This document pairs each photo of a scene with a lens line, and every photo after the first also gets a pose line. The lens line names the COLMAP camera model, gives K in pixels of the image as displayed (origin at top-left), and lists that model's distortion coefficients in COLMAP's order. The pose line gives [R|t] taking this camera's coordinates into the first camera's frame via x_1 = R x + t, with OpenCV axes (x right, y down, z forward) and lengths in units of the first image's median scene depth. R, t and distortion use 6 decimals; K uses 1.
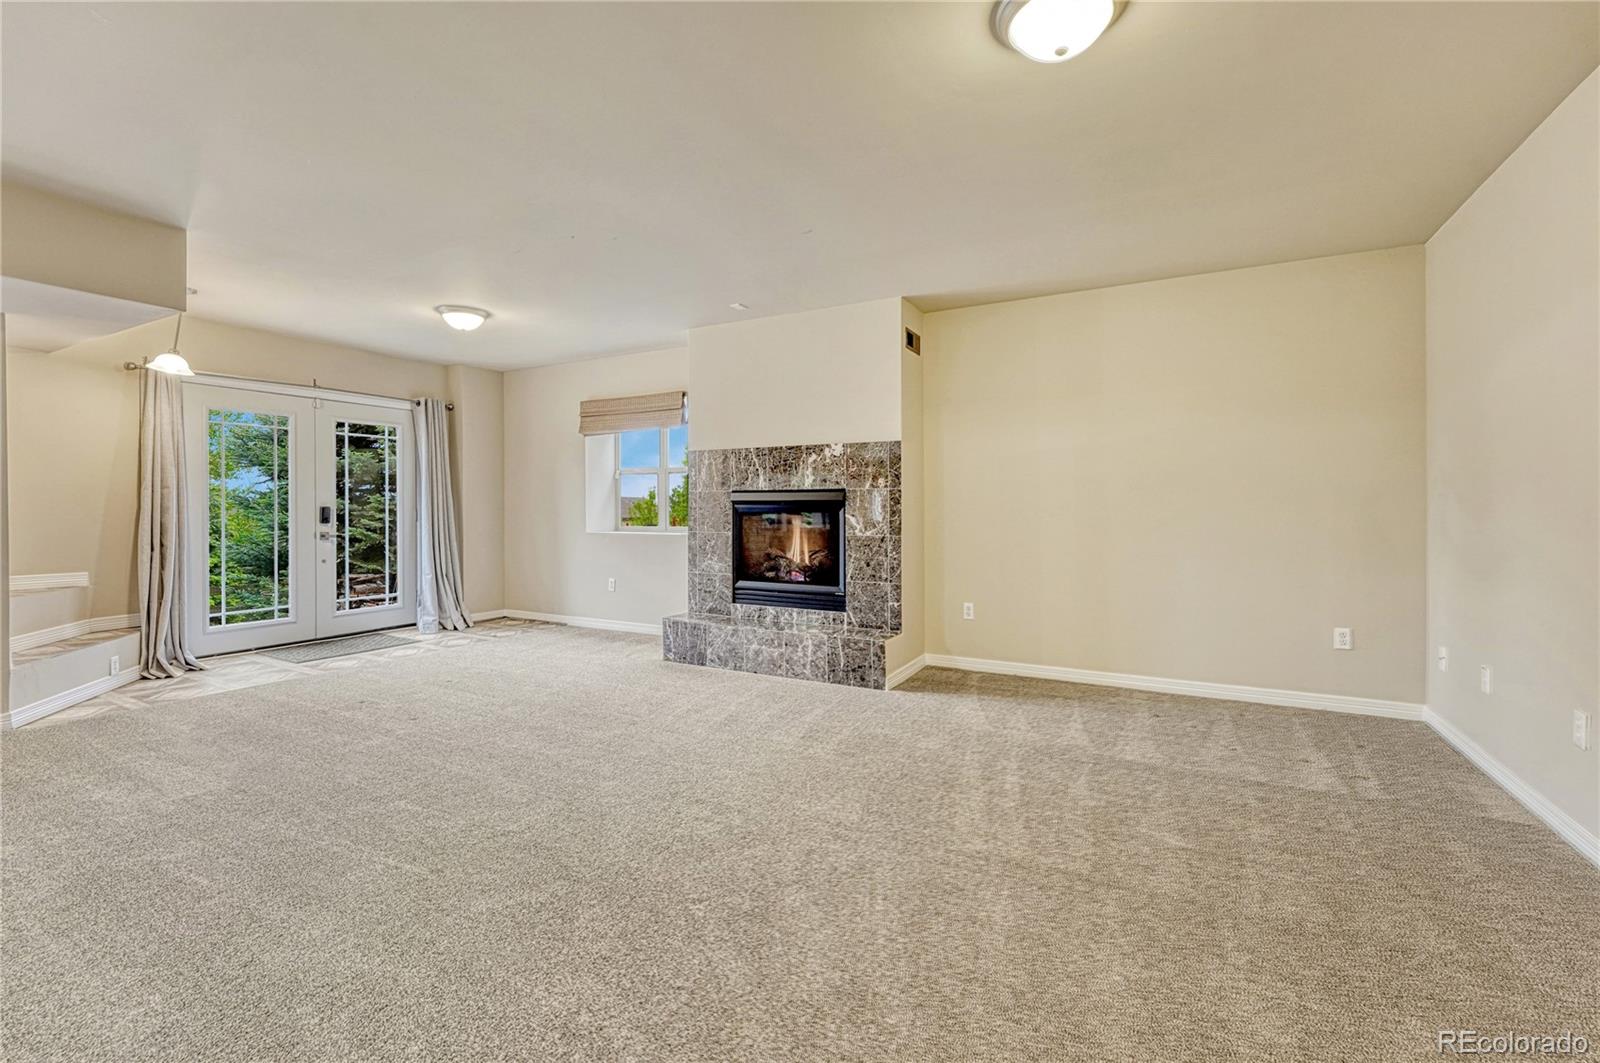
lens RADIAL K [[671.3, 0, 823.3], [0, 671.3, 504.5], [0, 0, 1]] dist [-0.014693, 0.000643]
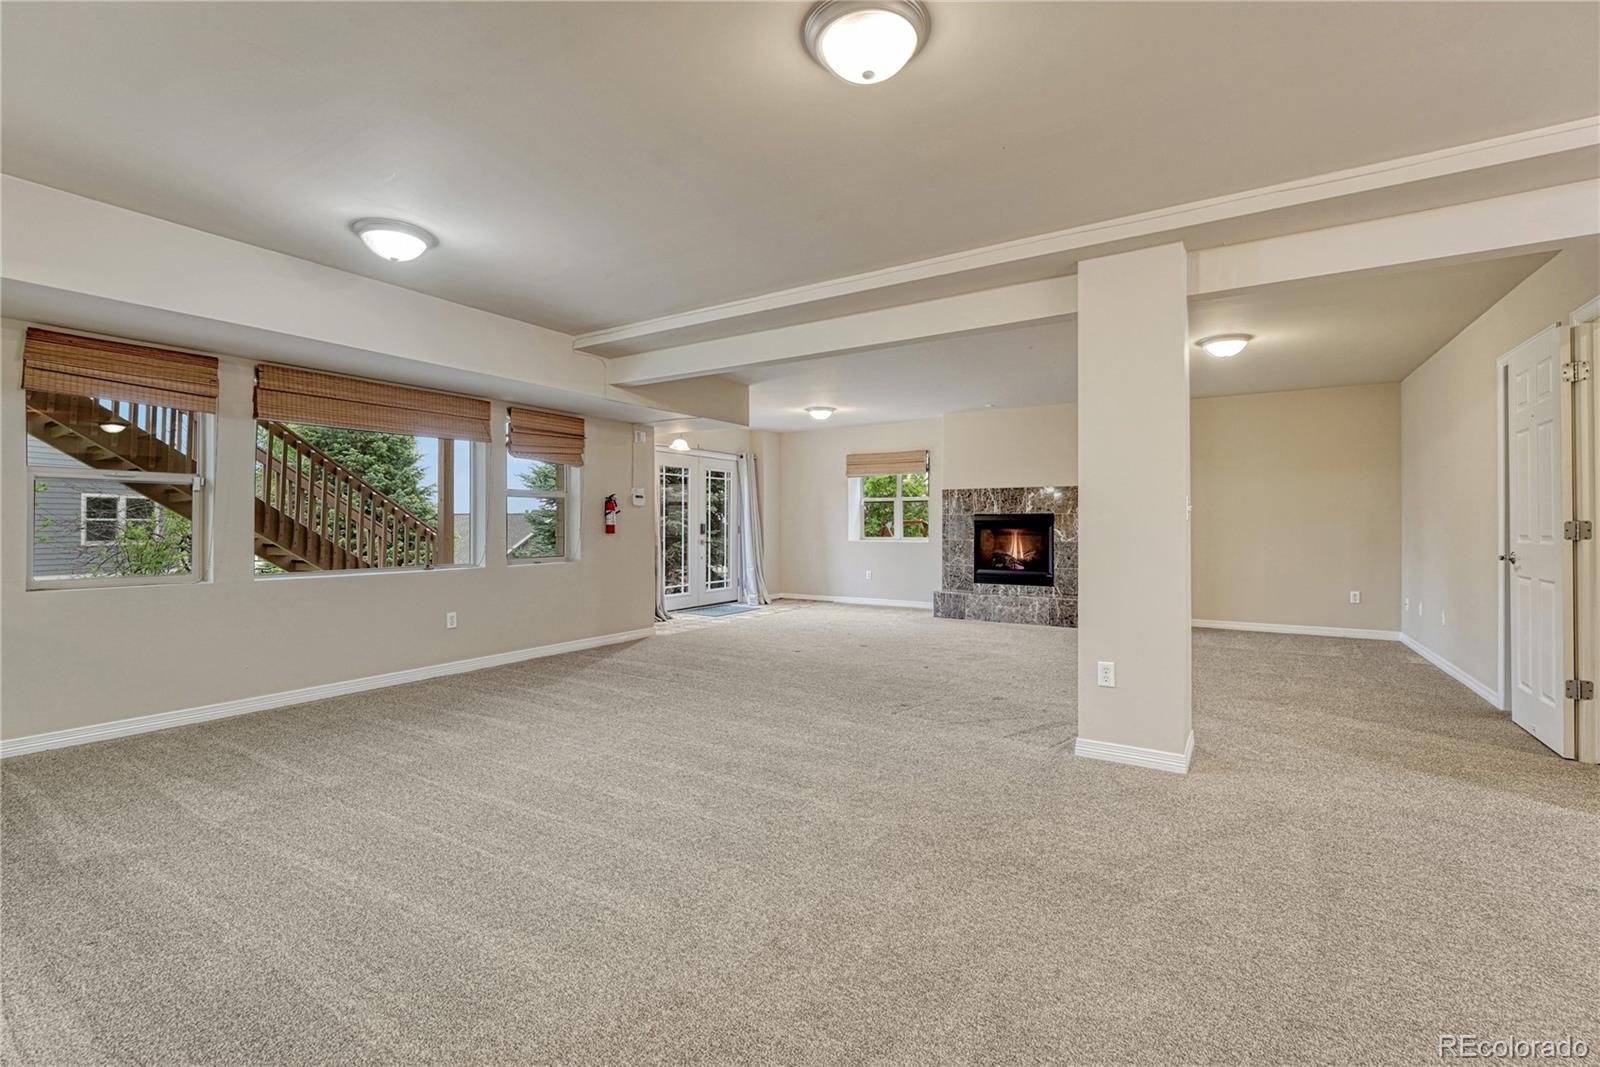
lens RADIAL K [[675.4, 0, 815.5], [0, 675.4, 530.5], [0, 0, 1]] dist [-0.014467, 0.000418]
pose [[0.997886, 0.001123, -0.064980, -0.423164], [-0.000261, 0.999912, 0.013261, -0.003106], [0.064989, -0.013216, 0.997798, -0.678919]]
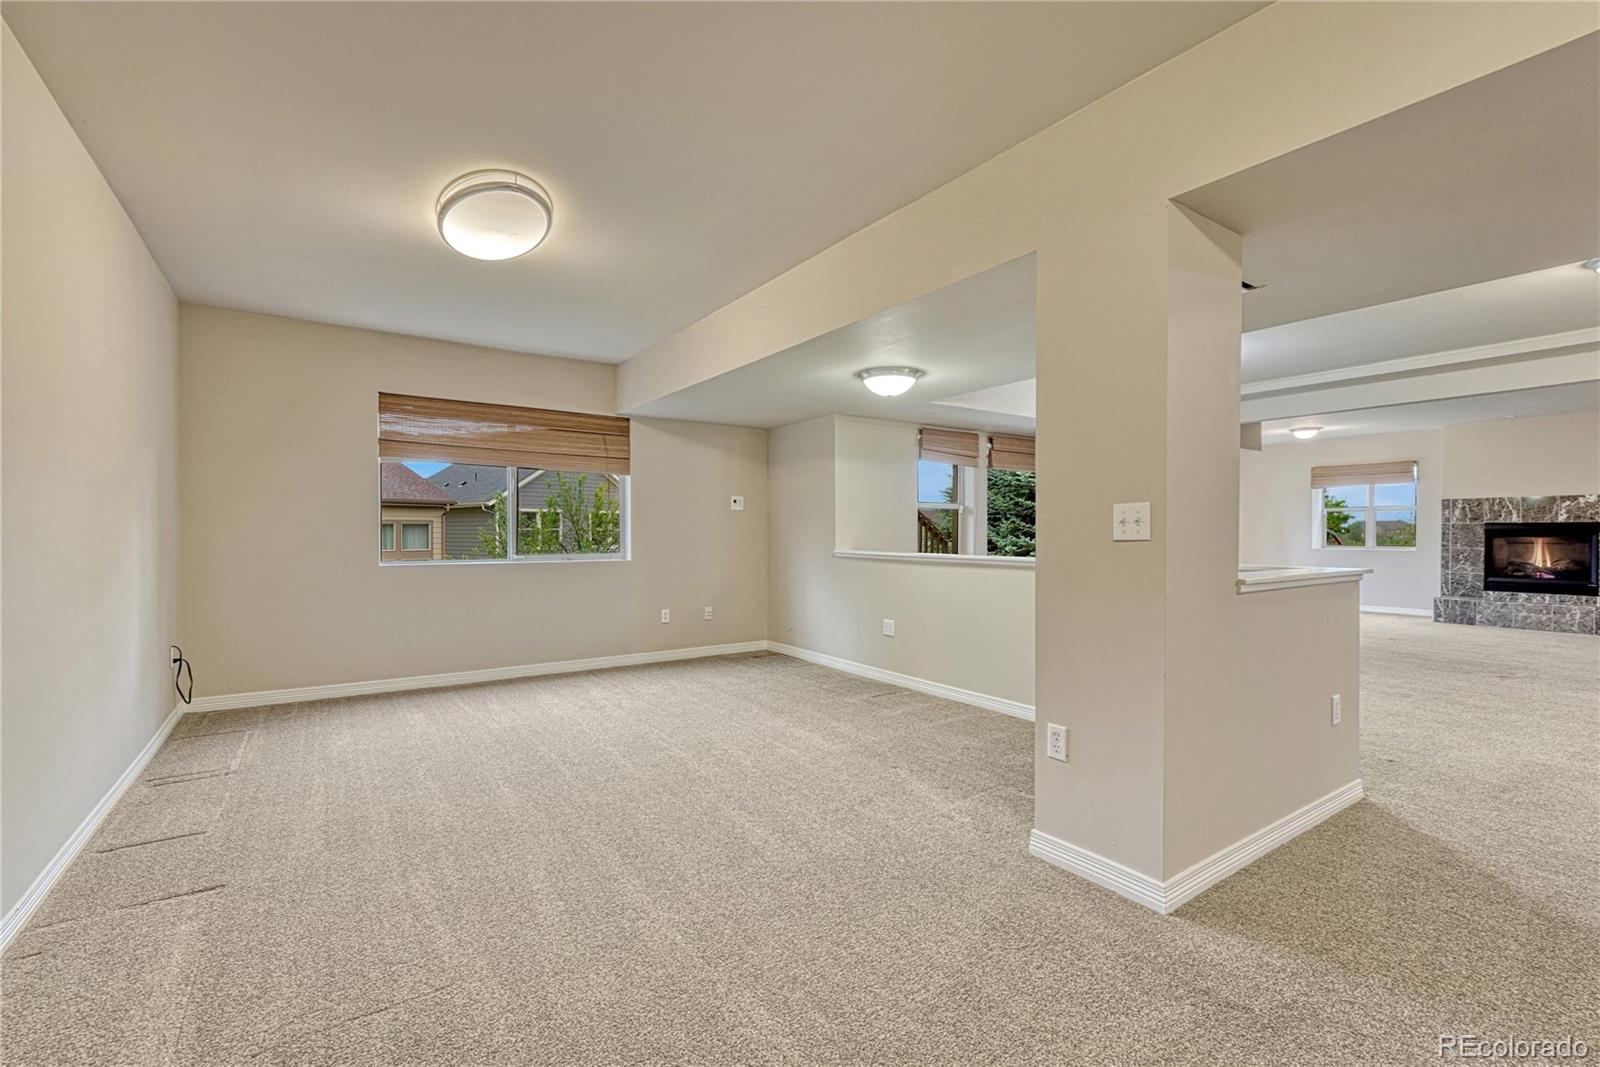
lens RADIAL K [[707.5, 0, 793.2], [0, 707.5, 542.8], [0, 0, 1]] dist [-0.002377, 0.001576]
pose [[0.888198, 0.006647, -0.459412, -0.869374], [0.001735, 0.999840, 0.017821, -0.006240], [0.459457, -0.016626, 0.888045, -1.369054]]
